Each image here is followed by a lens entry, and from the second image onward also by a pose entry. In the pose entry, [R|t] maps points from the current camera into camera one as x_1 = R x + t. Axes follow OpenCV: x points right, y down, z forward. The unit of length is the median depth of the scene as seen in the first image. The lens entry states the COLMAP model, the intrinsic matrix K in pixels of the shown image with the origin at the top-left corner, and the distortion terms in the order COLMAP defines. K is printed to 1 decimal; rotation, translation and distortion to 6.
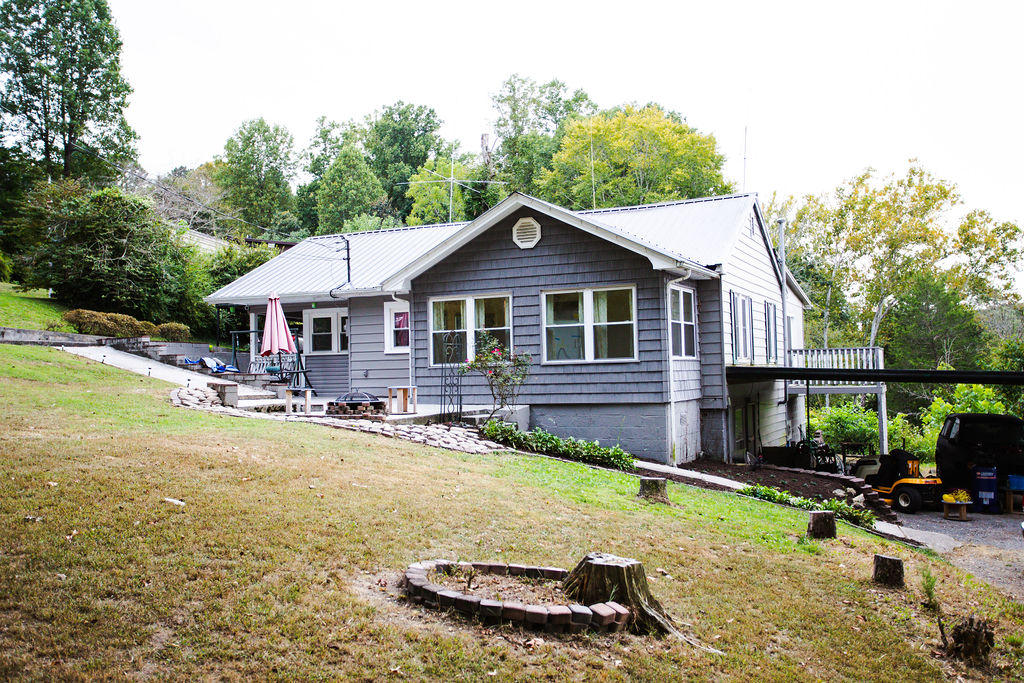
lens RADIAL K [[983.4, 0, 510.8], [0, 983.4, 335.3], [0, 0, 1]] dist [0.019554, 0.000000]
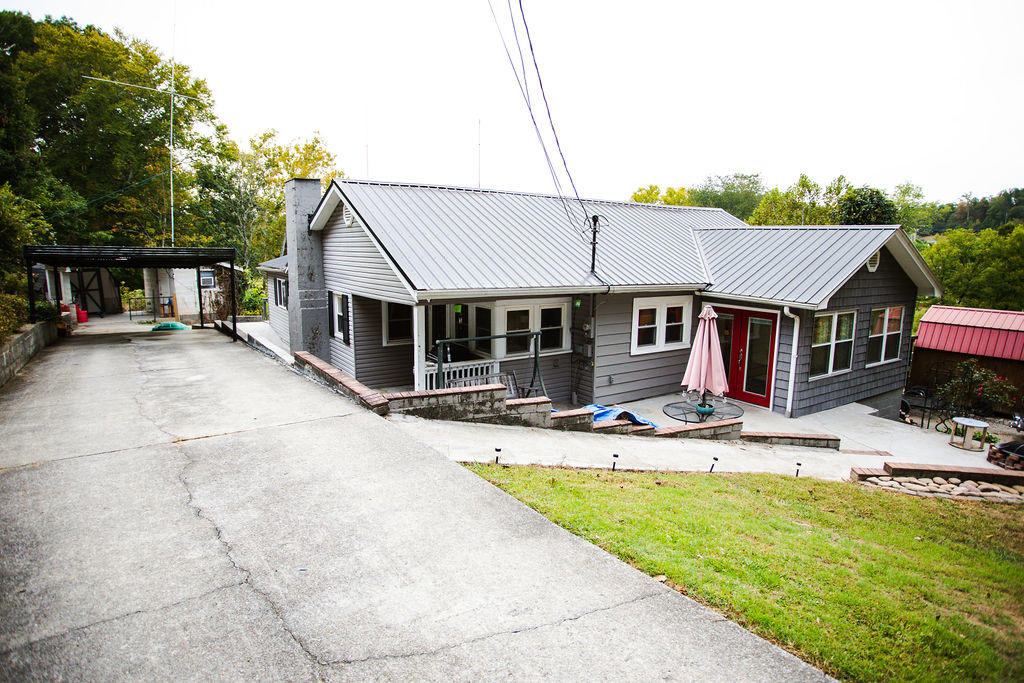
lens RADIAL K [[558.1, 0, 518.2], [0, 558.1, 339.2], [0, 0, 1]] dist [-0.048364, 0.003963]
pose [[0.505274, -0.112628, 0.855578, -0.617229], [-0.062998, 0.983987, 0.166736, -0.074712], [-0.860657, -0.138147, 0.490087, 0.838704]]
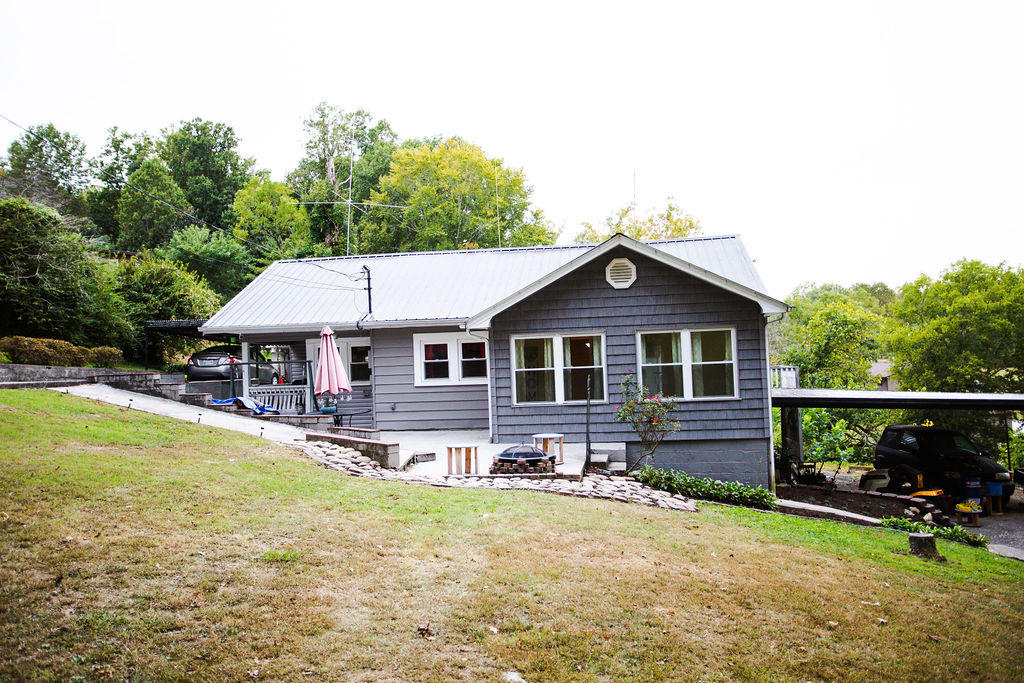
lens RADIAL K [[836.7, 0, 520.3], [0, 836.7, 340.8], [0, 0, 1]] dist [-0.019050, 0.057371]
pose [[0.953544, -0.006582, 0.301181, -0.279645], [0.002886, 0.999915, 0.012717, -0.037106], [-0.301239, -0.011258, 0.953482, 0.167734]]
